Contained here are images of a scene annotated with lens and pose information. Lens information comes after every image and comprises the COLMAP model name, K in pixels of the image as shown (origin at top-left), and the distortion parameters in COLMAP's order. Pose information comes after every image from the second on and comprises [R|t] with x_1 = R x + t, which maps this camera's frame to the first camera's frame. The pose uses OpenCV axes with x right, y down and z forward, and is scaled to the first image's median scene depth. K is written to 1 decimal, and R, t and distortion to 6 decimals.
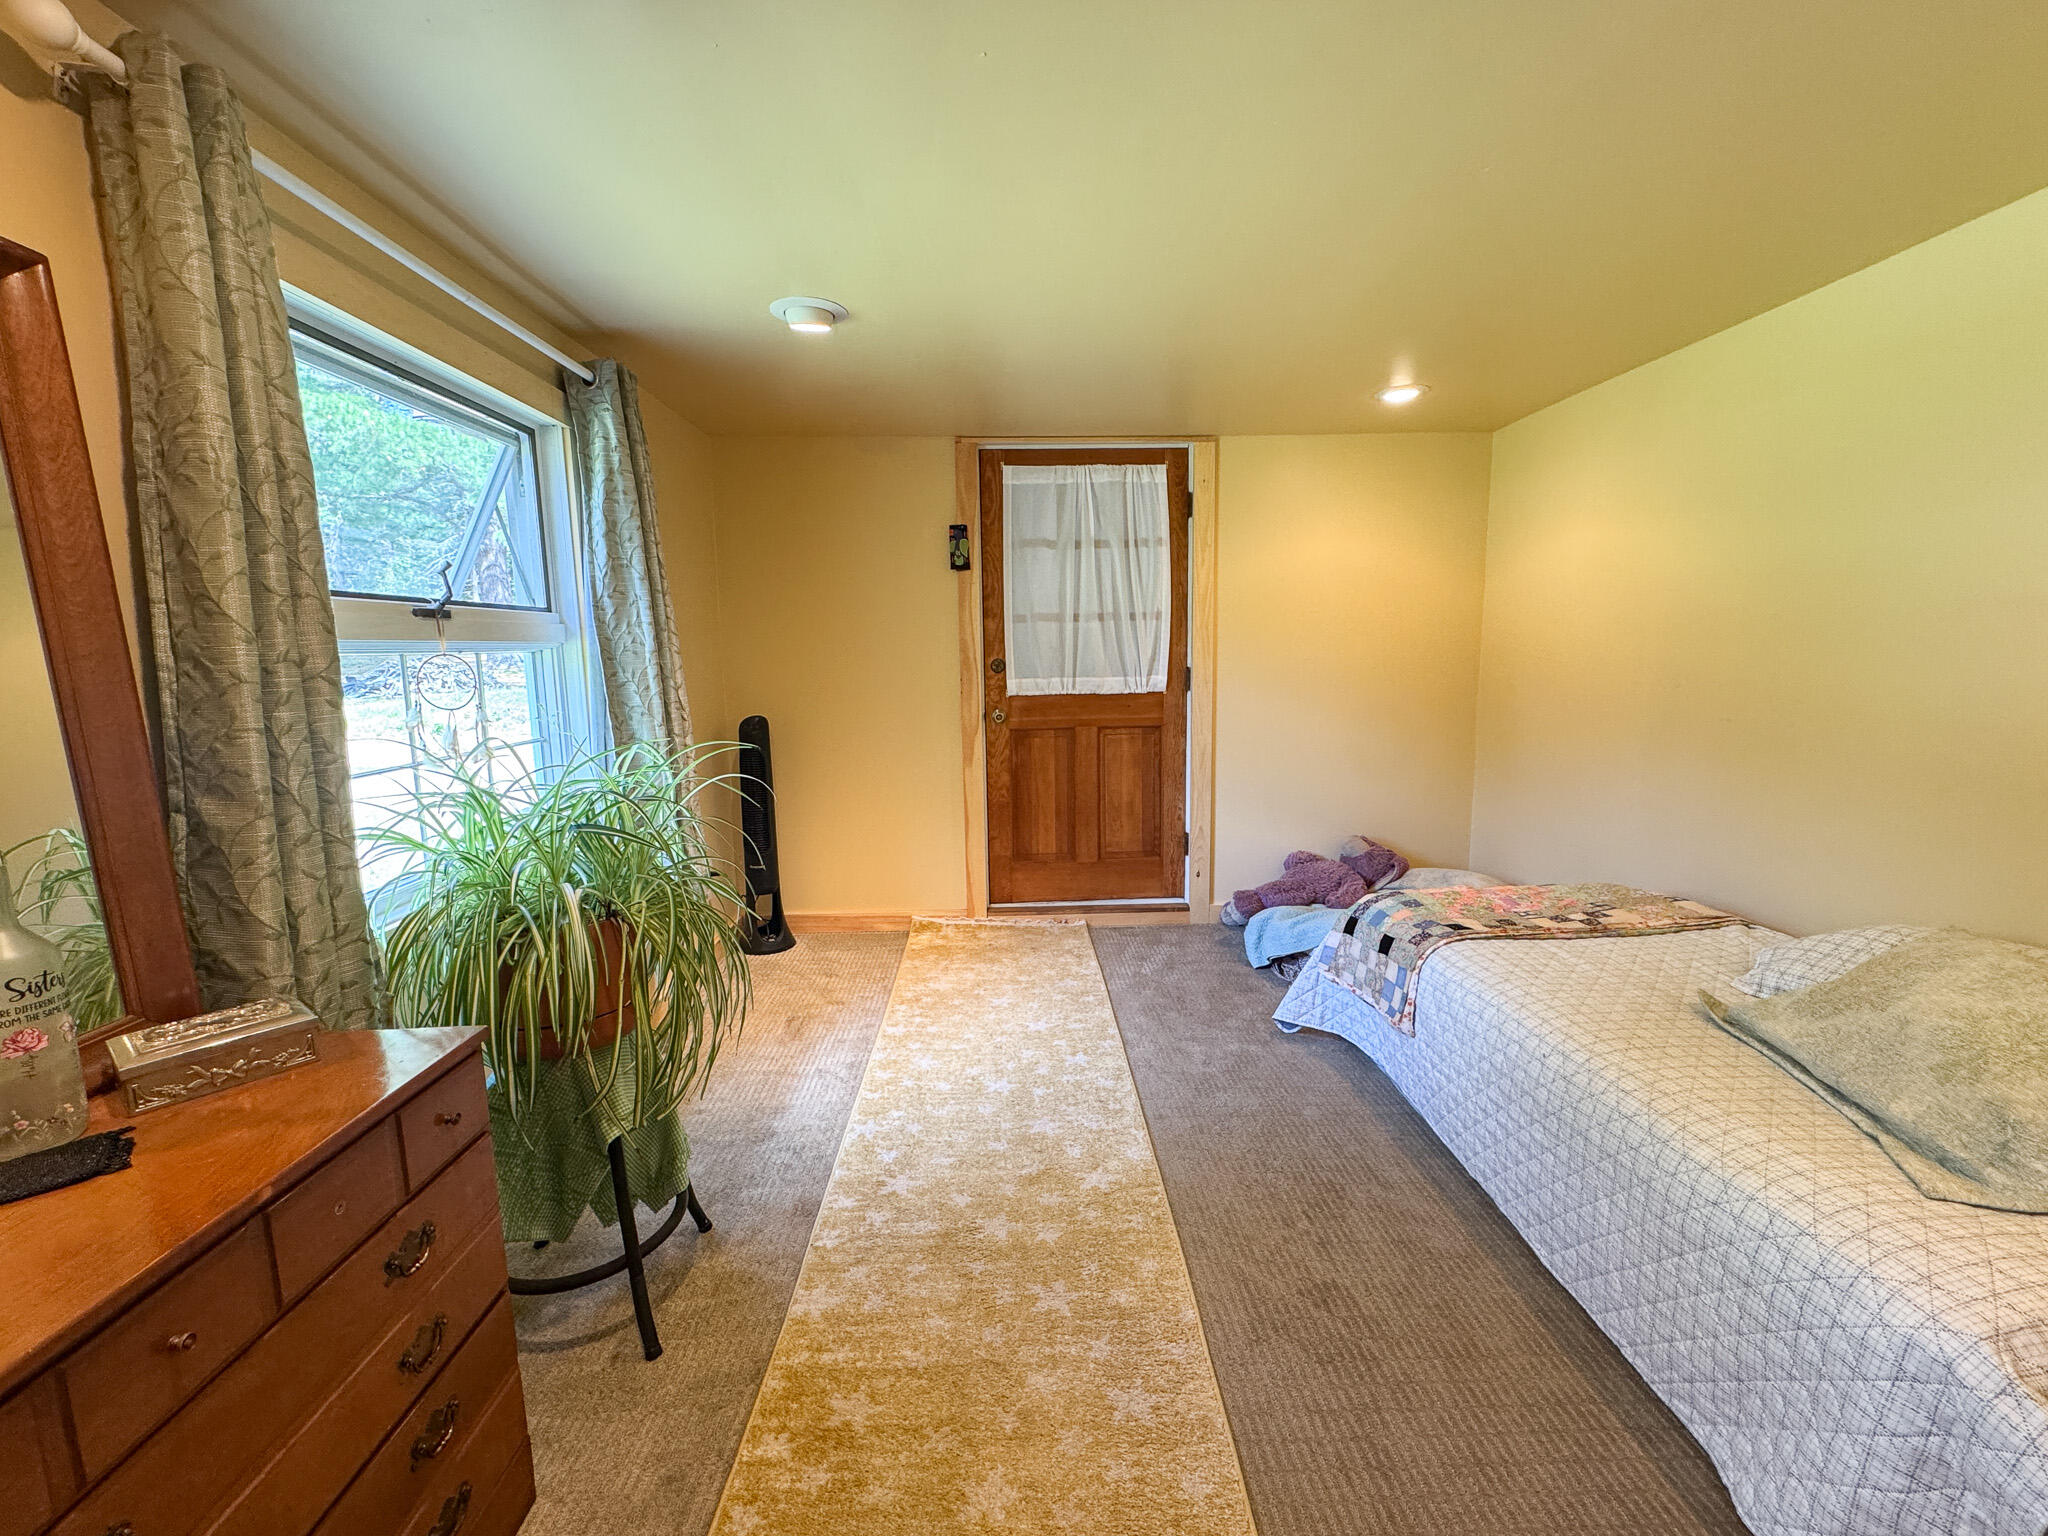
lens RADIAL K [[830.0, 0, 1025.0], [0, 830.0, 769.4], [0, 0, 1]] dist [-0.003193, 0.000389]
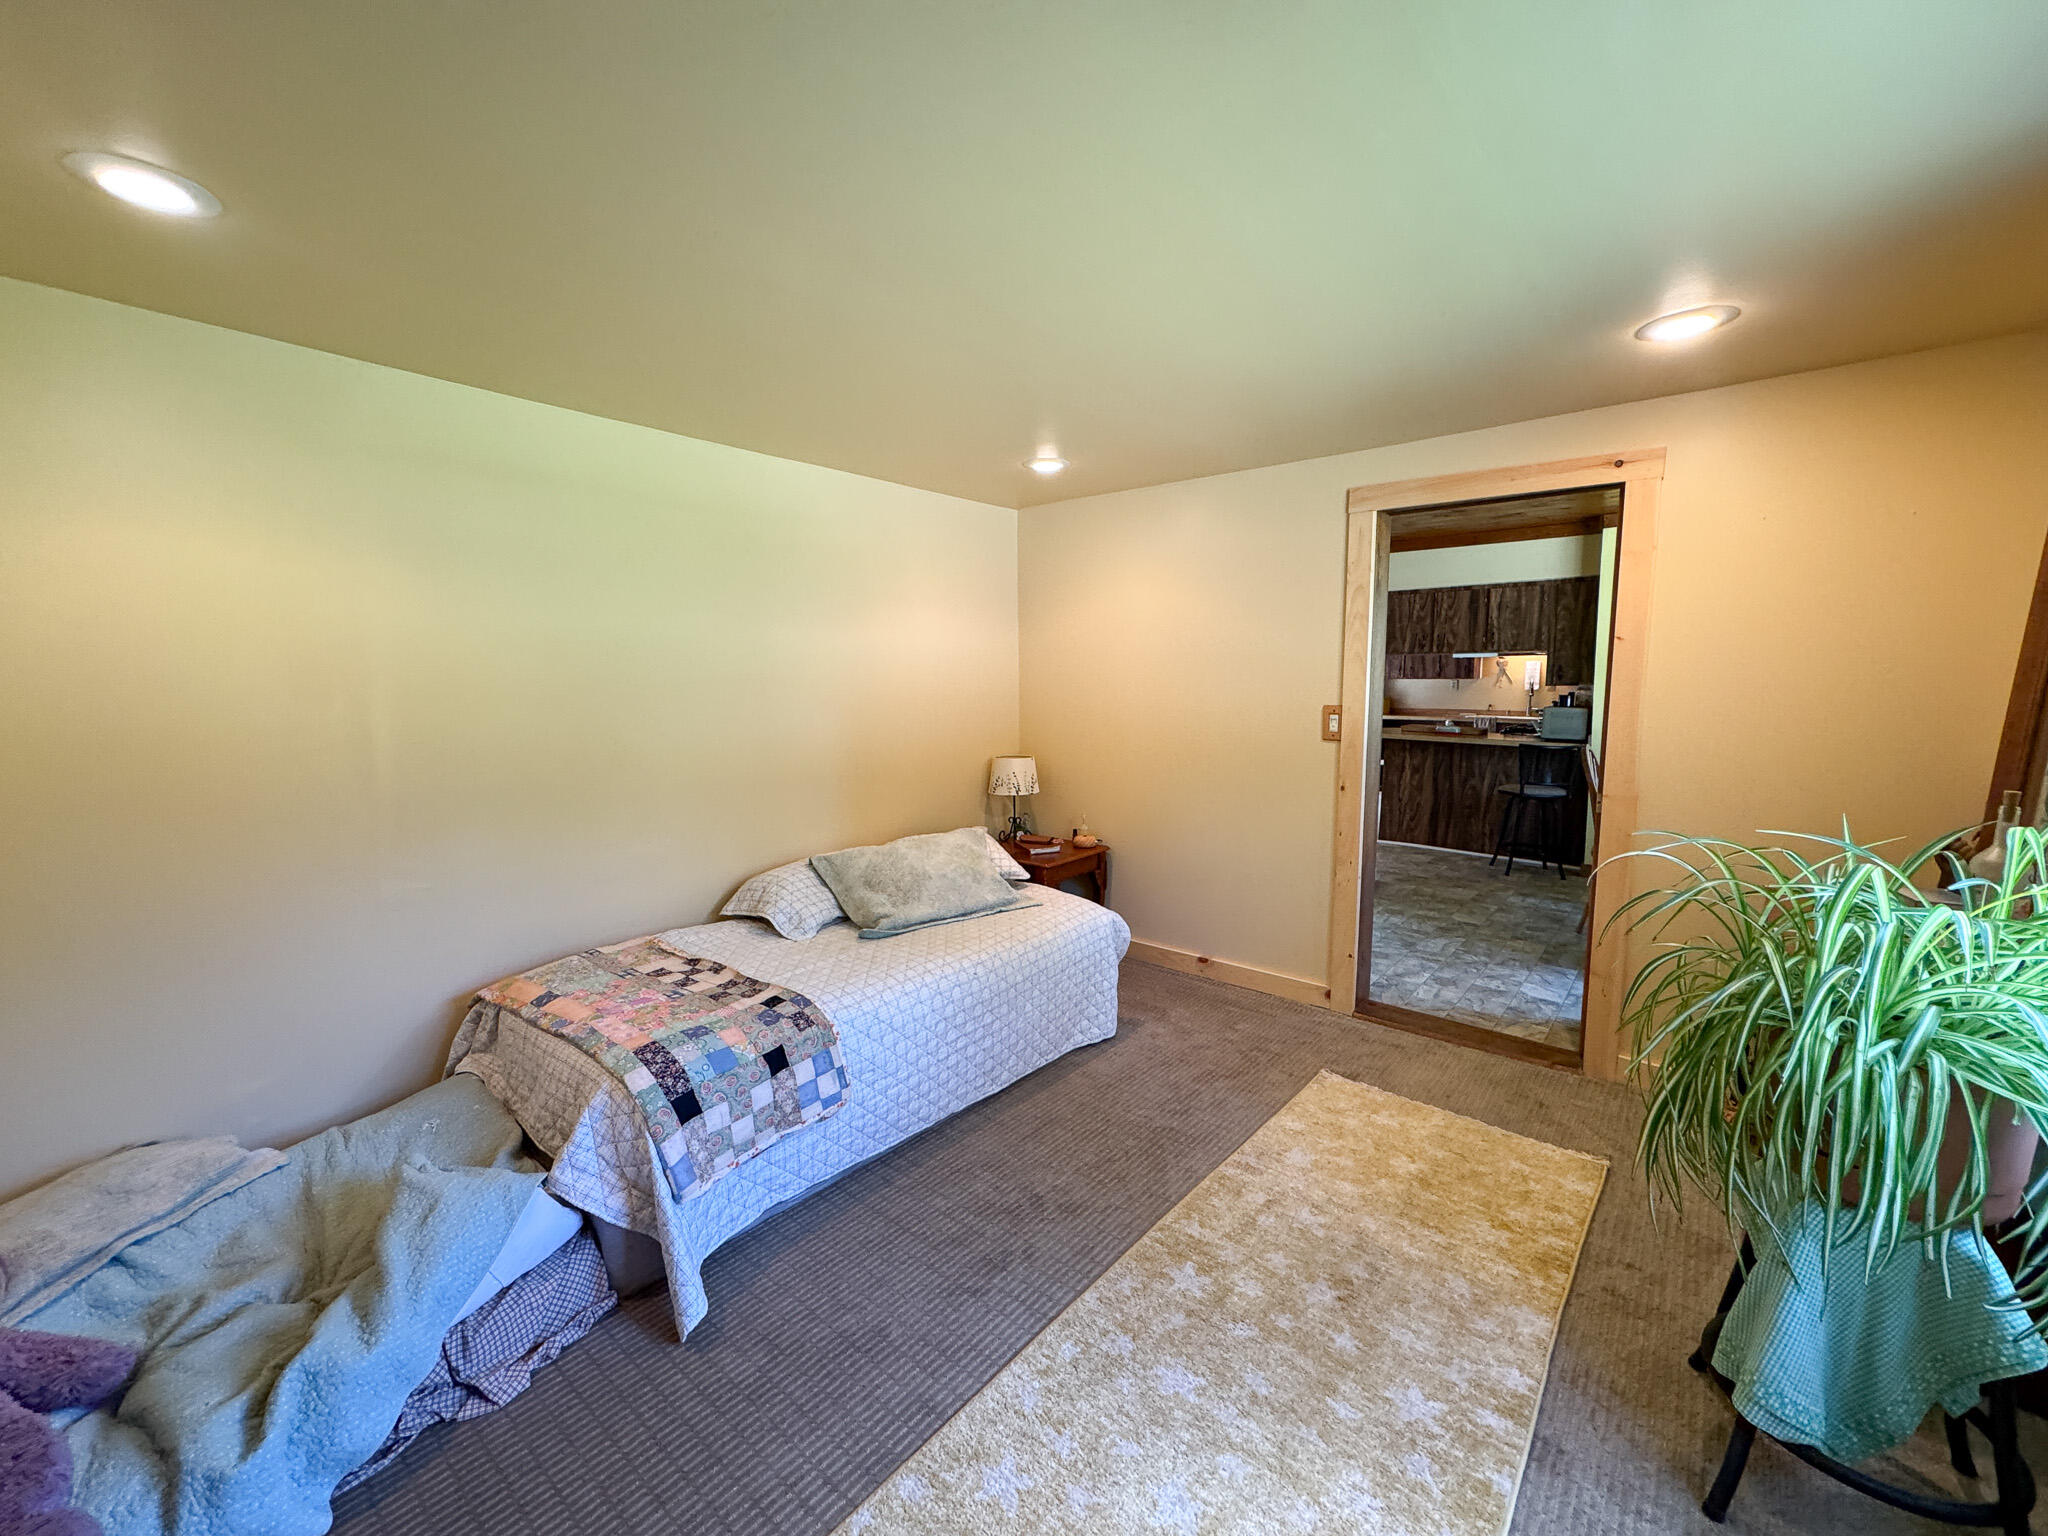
lens RADIAL K [[830.0, 0, 1004.1], [0, 830.0, 755.1], [0, 0, 1]] dist [-0.003193, 0.000389]
pose [[-0.739170, -0.044485, 0.672049, -0.310661], [0.106973, 0.977396, 0.182355, -0.235945], [-0.664970, 0.206682, -0.717703, 1.444514]]
